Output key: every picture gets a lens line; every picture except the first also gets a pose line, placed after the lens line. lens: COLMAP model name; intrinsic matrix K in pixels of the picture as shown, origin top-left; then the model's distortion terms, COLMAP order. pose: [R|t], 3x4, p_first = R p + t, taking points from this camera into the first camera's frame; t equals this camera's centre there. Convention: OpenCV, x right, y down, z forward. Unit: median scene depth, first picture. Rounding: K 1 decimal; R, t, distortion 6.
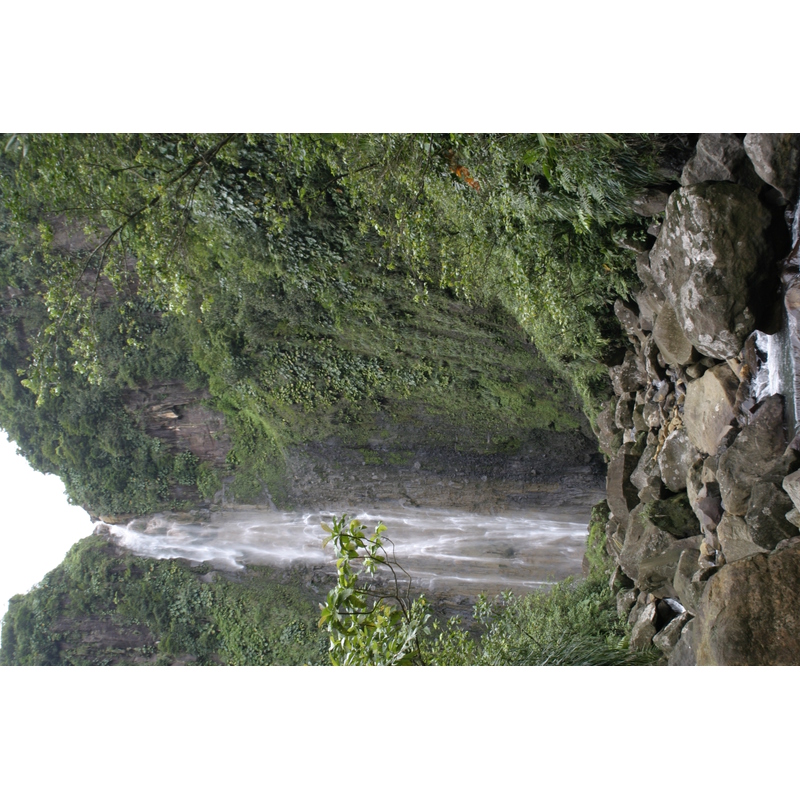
lens RADIAL K [[856.5, 0, 393.3], [0, 856.5, 400.0], [0, 0, 1]] dist [-0.077535, 0.000000]
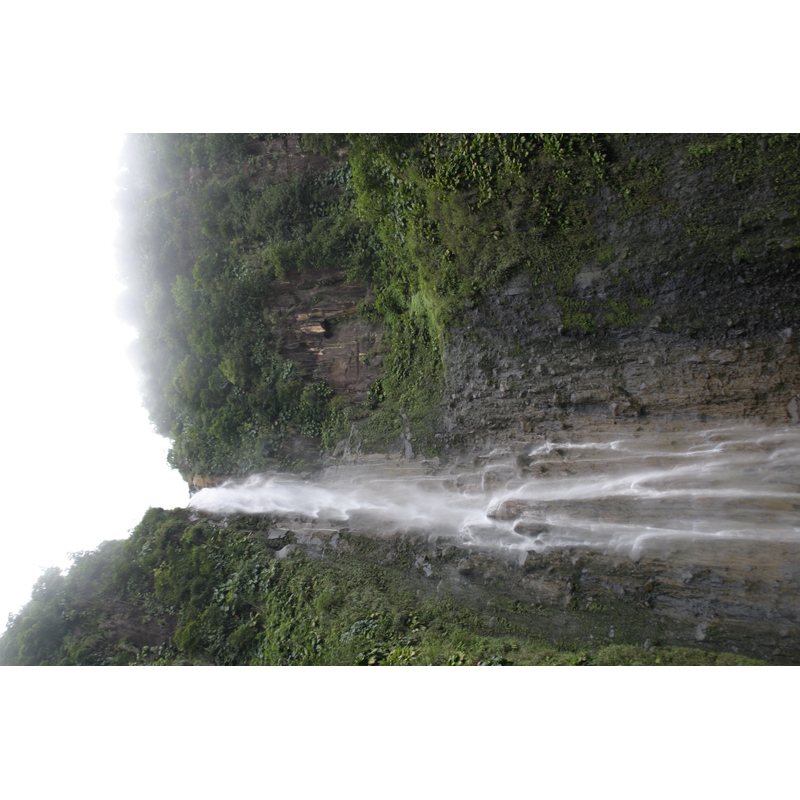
lens RADIAL K [[856.5, 0, 400.8], [0, 856.5, 406.5], [0, 0, 1]] dist [-0.077535, 0.000000]
pose [[0.918242, 0.167731, -0.358744, 0.067145], [-0.285566, 0.908070, -0.306367, 0.273903], [0.274377, 0.383764, 0.881727, 0.422076]]
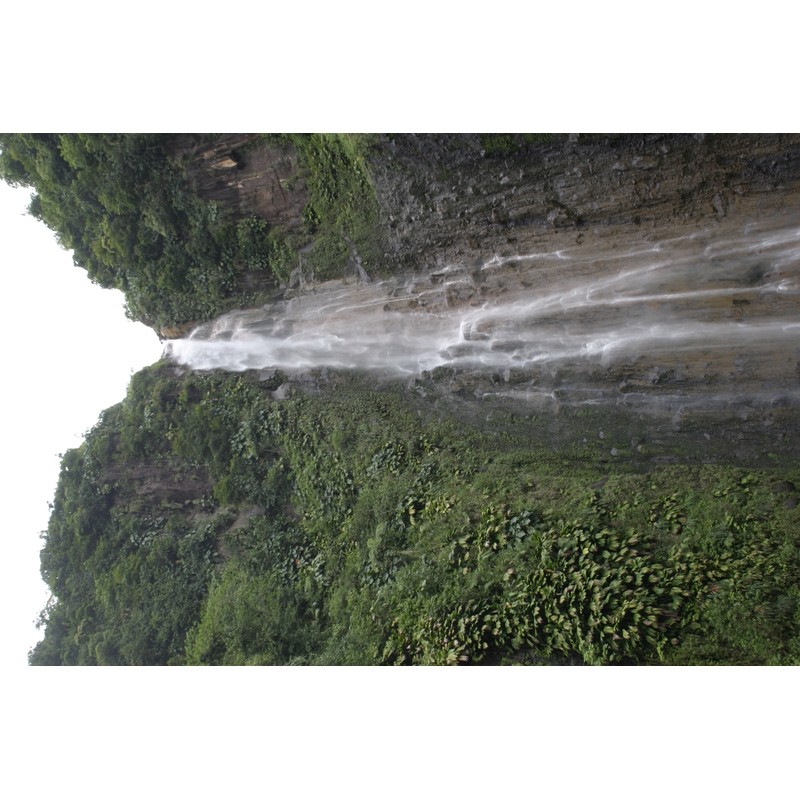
lens RADIAL K [[856.5, 0, 394.3], [0, 856.5, 393.7], [0, 0, 1]] dist [-0.077535, 0.000000]
pose [[0.965877, -0.014902, -0.258573, 0.045543], [0.029374, 0.998205, 0.052195, 0.173397], [0.257331, -0.058009, 0.964581, 0.359417]]
